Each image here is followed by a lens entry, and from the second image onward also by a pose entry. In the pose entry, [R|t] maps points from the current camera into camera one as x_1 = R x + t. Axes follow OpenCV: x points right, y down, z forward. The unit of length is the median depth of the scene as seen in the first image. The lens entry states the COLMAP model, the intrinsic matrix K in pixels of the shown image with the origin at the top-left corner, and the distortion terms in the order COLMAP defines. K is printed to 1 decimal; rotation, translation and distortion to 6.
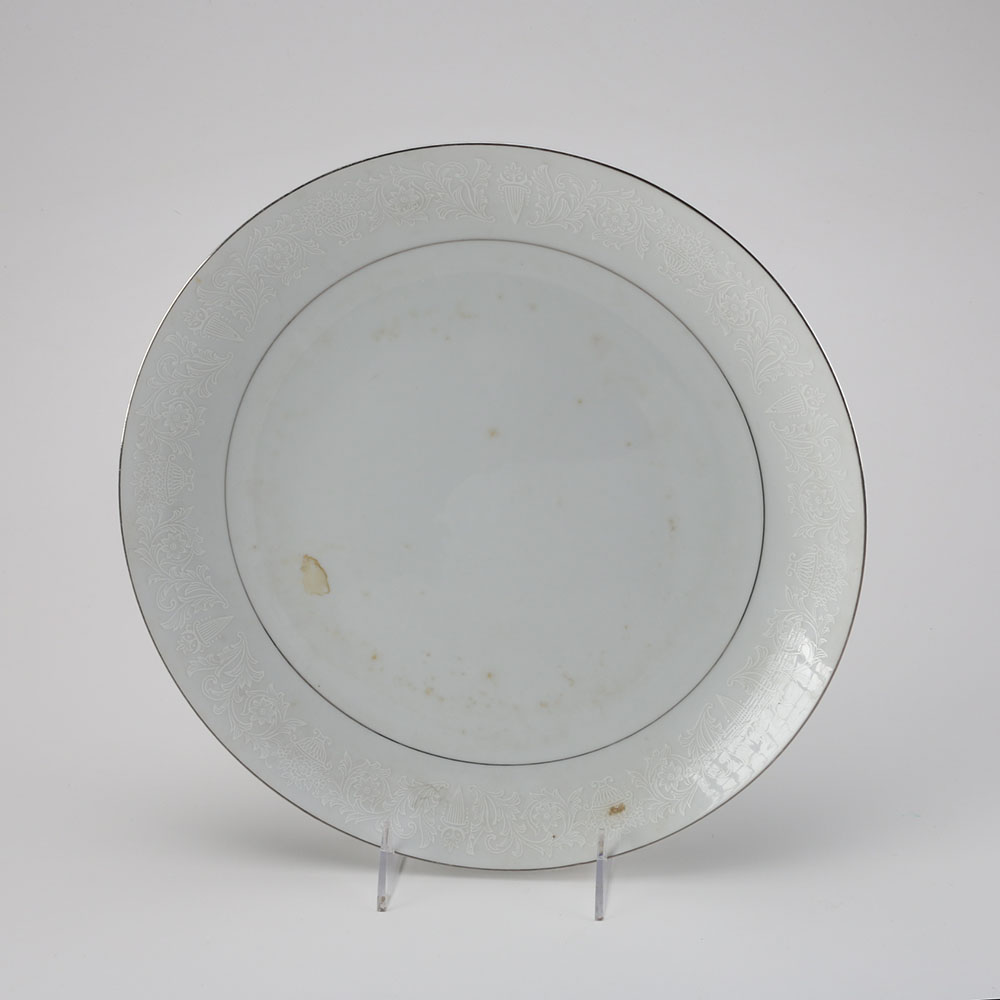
lens RADIAL K [[1653.6, 0, 495.8], [0, 1653.6, 498.8], [0, 0, 1]] dist [-0.230471, 0.000000]
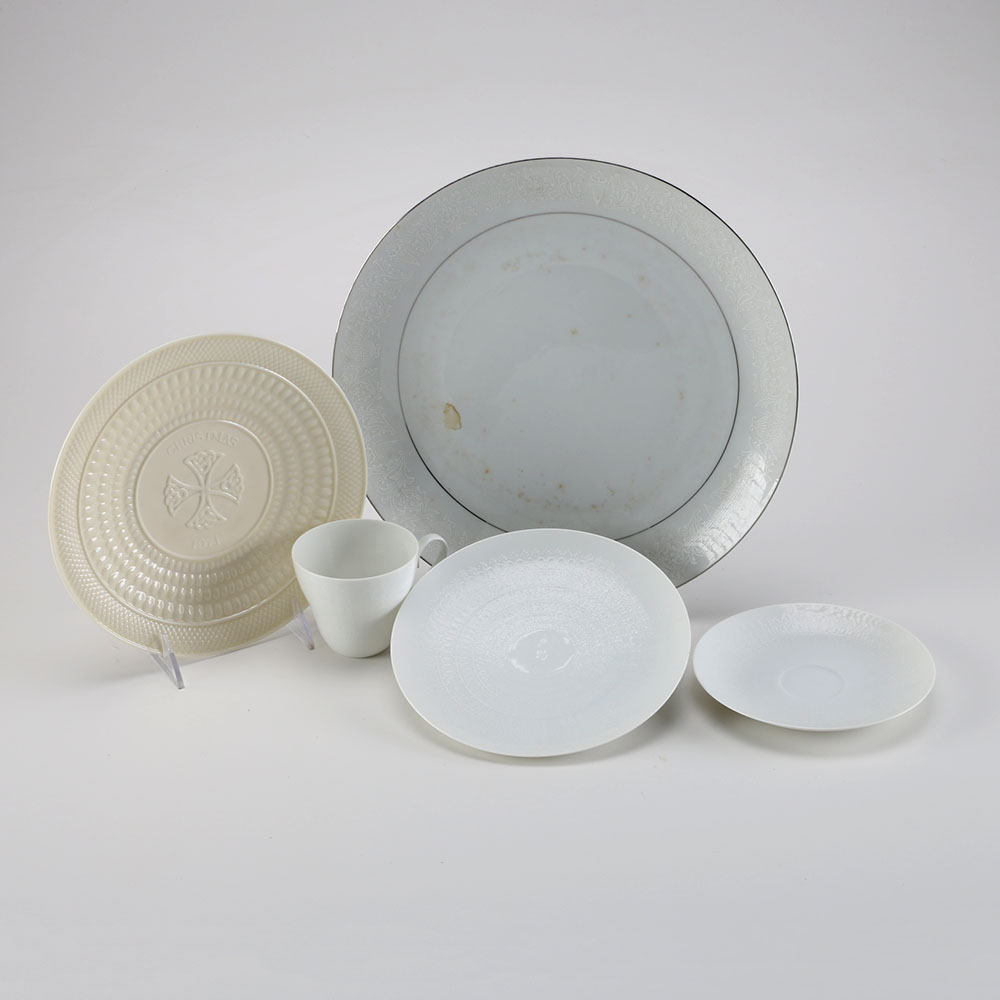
lens RADIAL K [[2149.8, 0, 502.5], [0, 2149.8, 502.7], [0, 0, 1]] dist [-0.015188, 0.000000]
pose [[0.998328, 0.055653, 0.015633, -0.090199], [-0.056302, 0.997411, 0.044735, 0.034084], [-0.013103, -0.045540, 0.998877, -1.045230]]
